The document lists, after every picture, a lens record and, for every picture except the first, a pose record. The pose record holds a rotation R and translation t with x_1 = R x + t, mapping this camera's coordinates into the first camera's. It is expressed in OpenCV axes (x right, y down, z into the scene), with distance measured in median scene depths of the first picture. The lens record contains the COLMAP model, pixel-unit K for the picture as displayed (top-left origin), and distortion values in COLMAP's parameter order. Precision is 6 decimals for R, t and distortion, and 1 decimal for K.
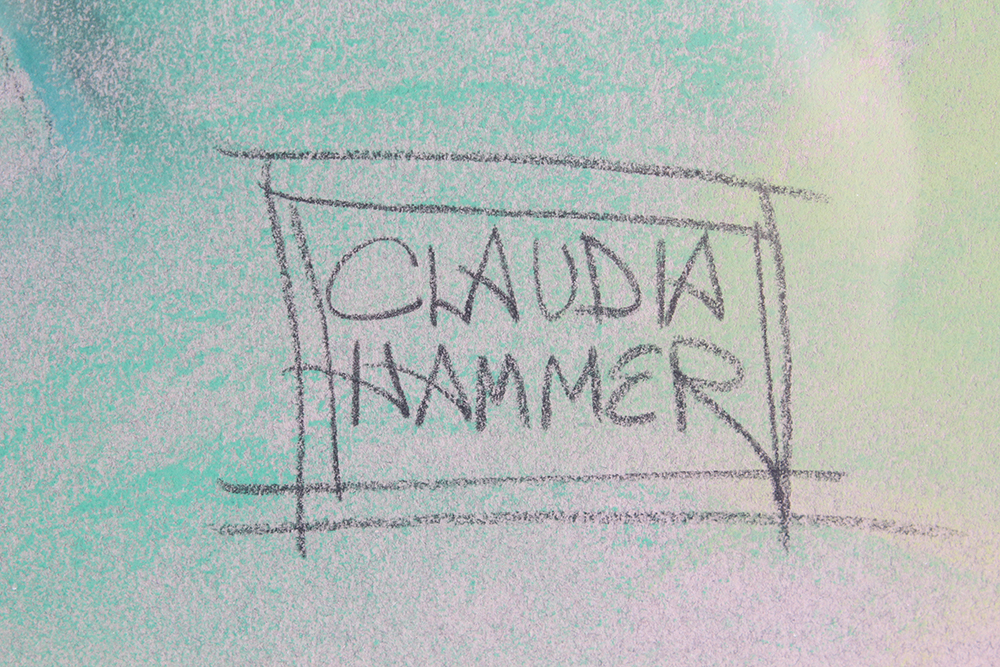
lens RADIAL K [[2387.0, 0, 500.4], [0, 2387.0, 332.9], [0, 0, 1]] dist [0.106066, 0.000000]
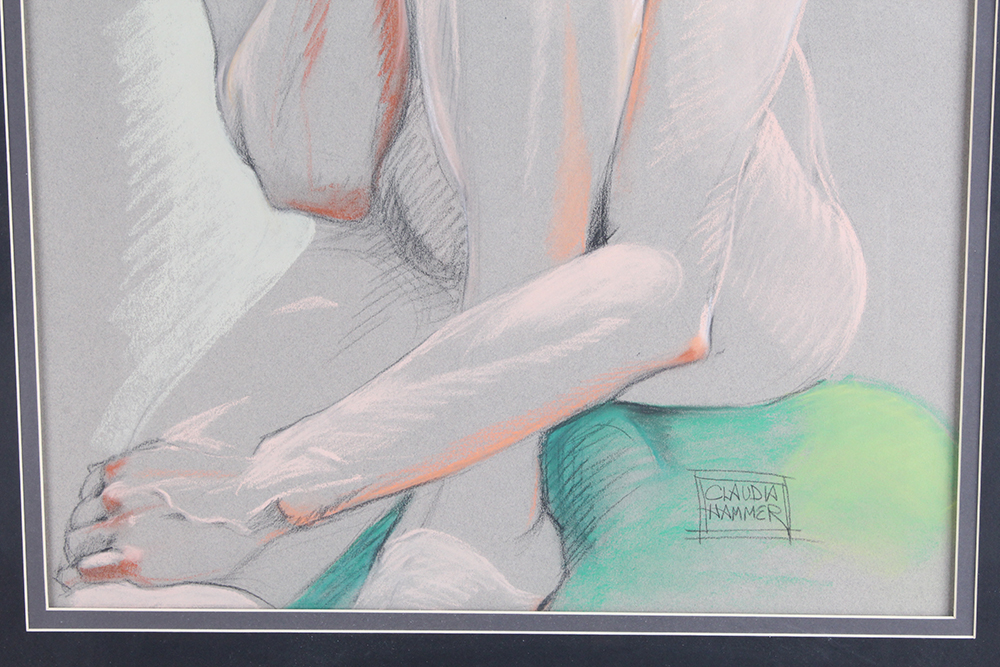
lens RADIAL K [[2387.0, 0, 491.8], [0, 2387.0, 330.4], [0, 0, 1]] dist [0.106066, 0.000000]
pose [[0.991684, -0.000243, -0.128693, 0.150765], [-0.016626, 0.991376, -0.129990, 0.333972], [0.127615, 0.131048, 0.983128, -4.573969]]
